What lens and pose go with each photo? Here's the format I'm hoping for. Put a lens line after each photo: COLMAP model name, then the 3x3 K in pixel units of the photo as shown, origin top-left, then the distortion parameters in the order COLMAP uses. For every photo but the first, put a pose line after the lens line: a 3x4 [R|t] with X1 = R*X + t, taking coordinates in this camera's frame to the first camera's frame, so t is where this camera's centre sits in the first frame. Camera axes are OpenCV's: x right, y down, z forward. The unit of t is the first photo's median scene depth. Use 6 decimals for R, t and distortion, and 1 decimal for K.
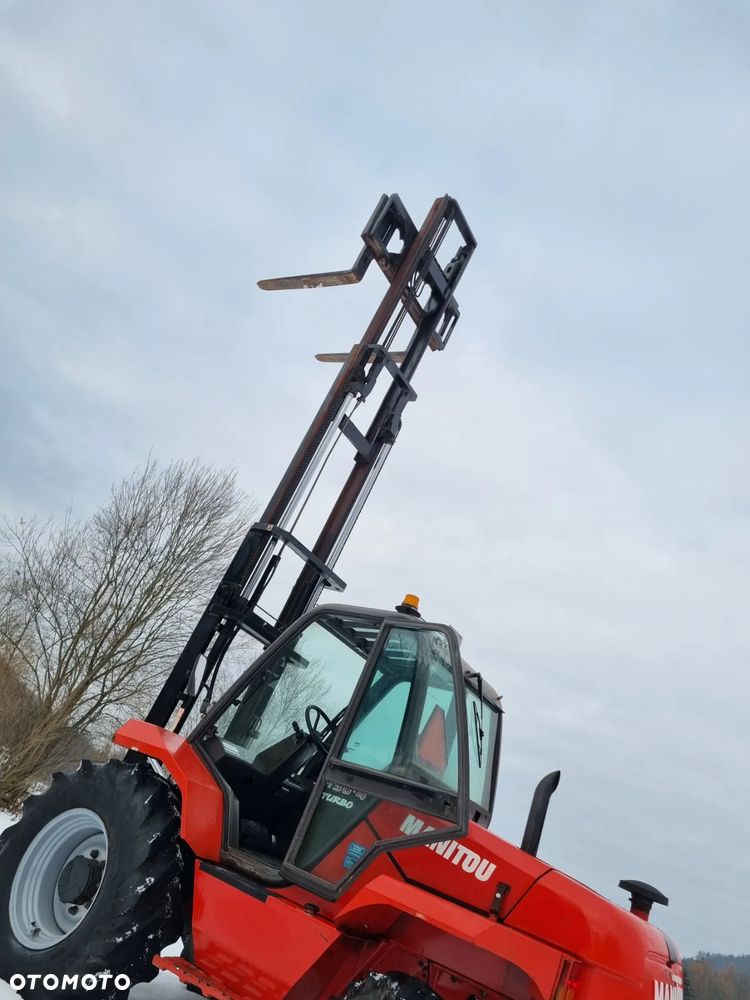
lens RADIAL K [[746.7, 0, 377.0], [0, 746.7, 509.6], [0, 0, 1]] dist [0.050192, -0.028565]
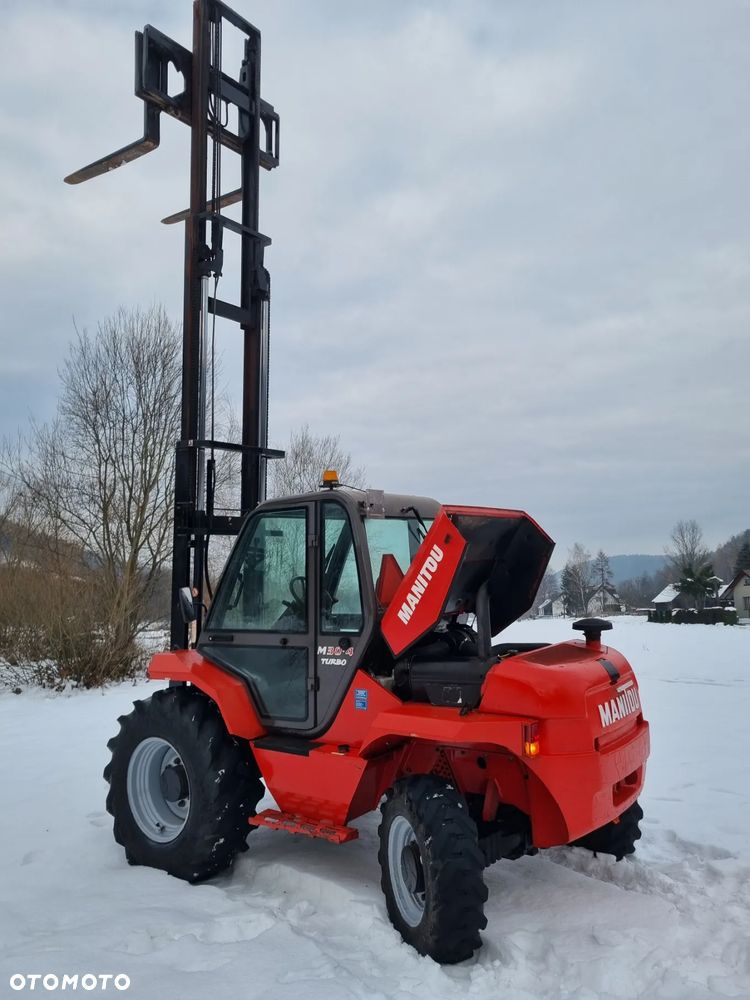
lens RADIAL K [[746.7, 0, 375.5], [0, 746.7, 501.7], [0, 0, 1]] dist [0.050192, -0.028565]
pose [[0.916889, -0.392654, -0.071679, 0.124093], [0.394426, 0.863799, 0.313497, -0.118769], [-0.061180, -0.315714, 0.946880, -0.041771]]
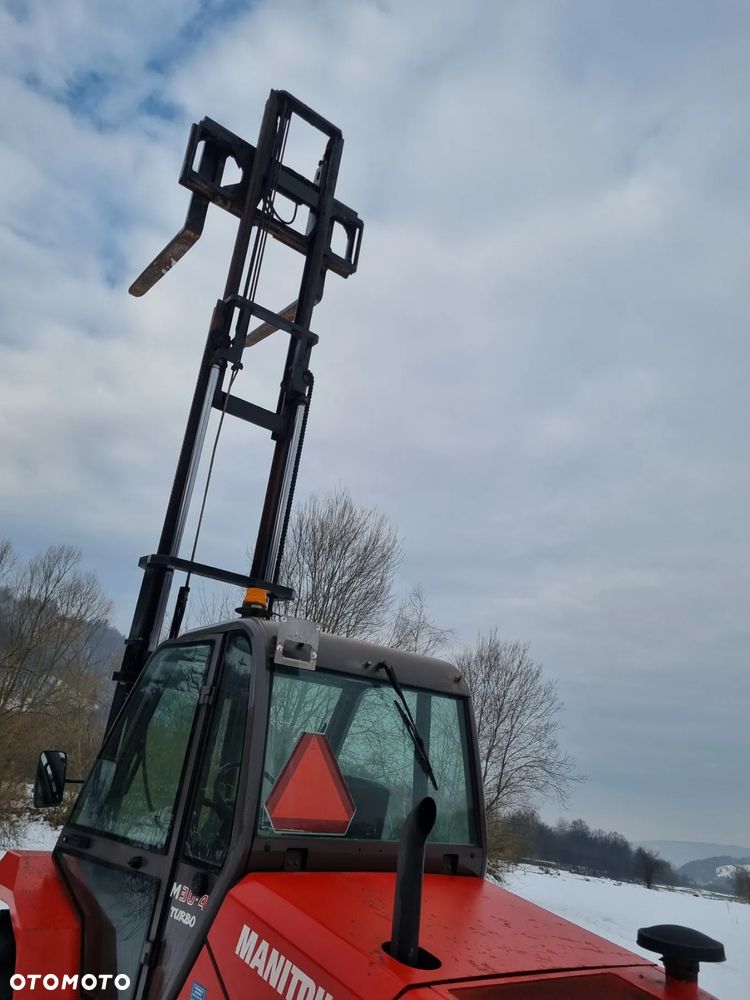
lens RADIAL K [[746.7, 0, 370.1], [0, 746.7, 507.8], [0, 0, 1]] dist [0.050192, -0.028565]
pose [[0.900834, -0.360220, -0.242362, 0.252956], [0.360418, 0.931698, -0.045137, 0.083960], [0.242068, -0.046691, 0.969135, 0.246824]]
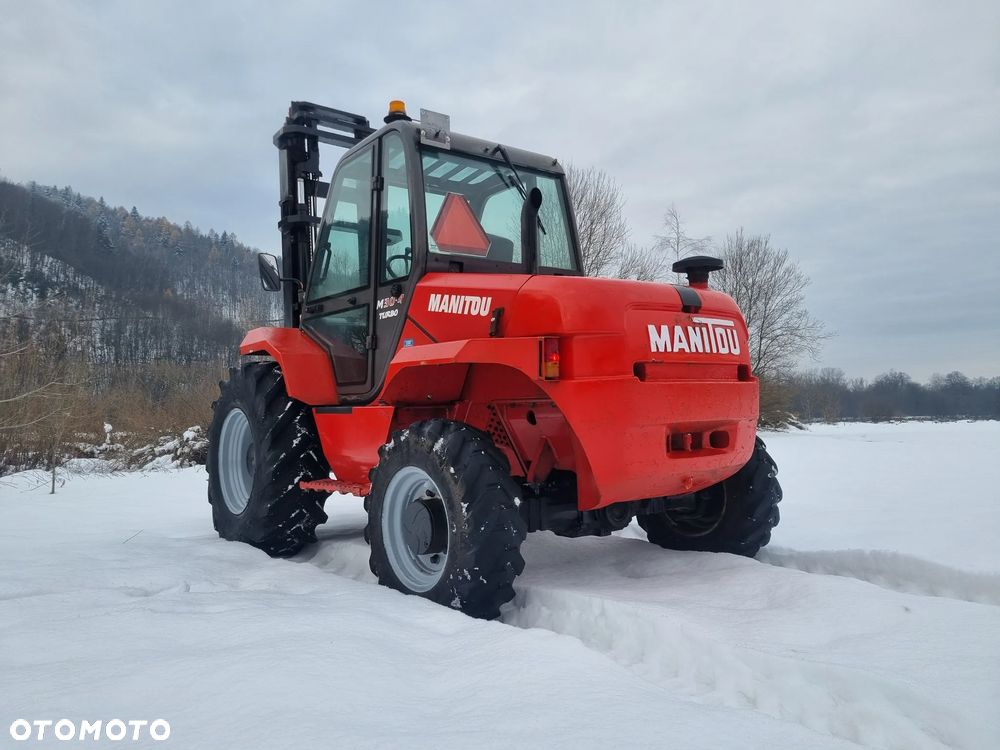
lens RADIAL K [[746.7, 0, 506.6], [0, 746.7, 373.4], [0, 0, 1]] dist [0.050192, -0.028565]
pose [[0.863745, -0.382315, -0.328299, 0.254577], [0.467930, 0.850295, 0.240914, 0.177630], [0.187046, -0.361709, 0.913335, 0.025502]]
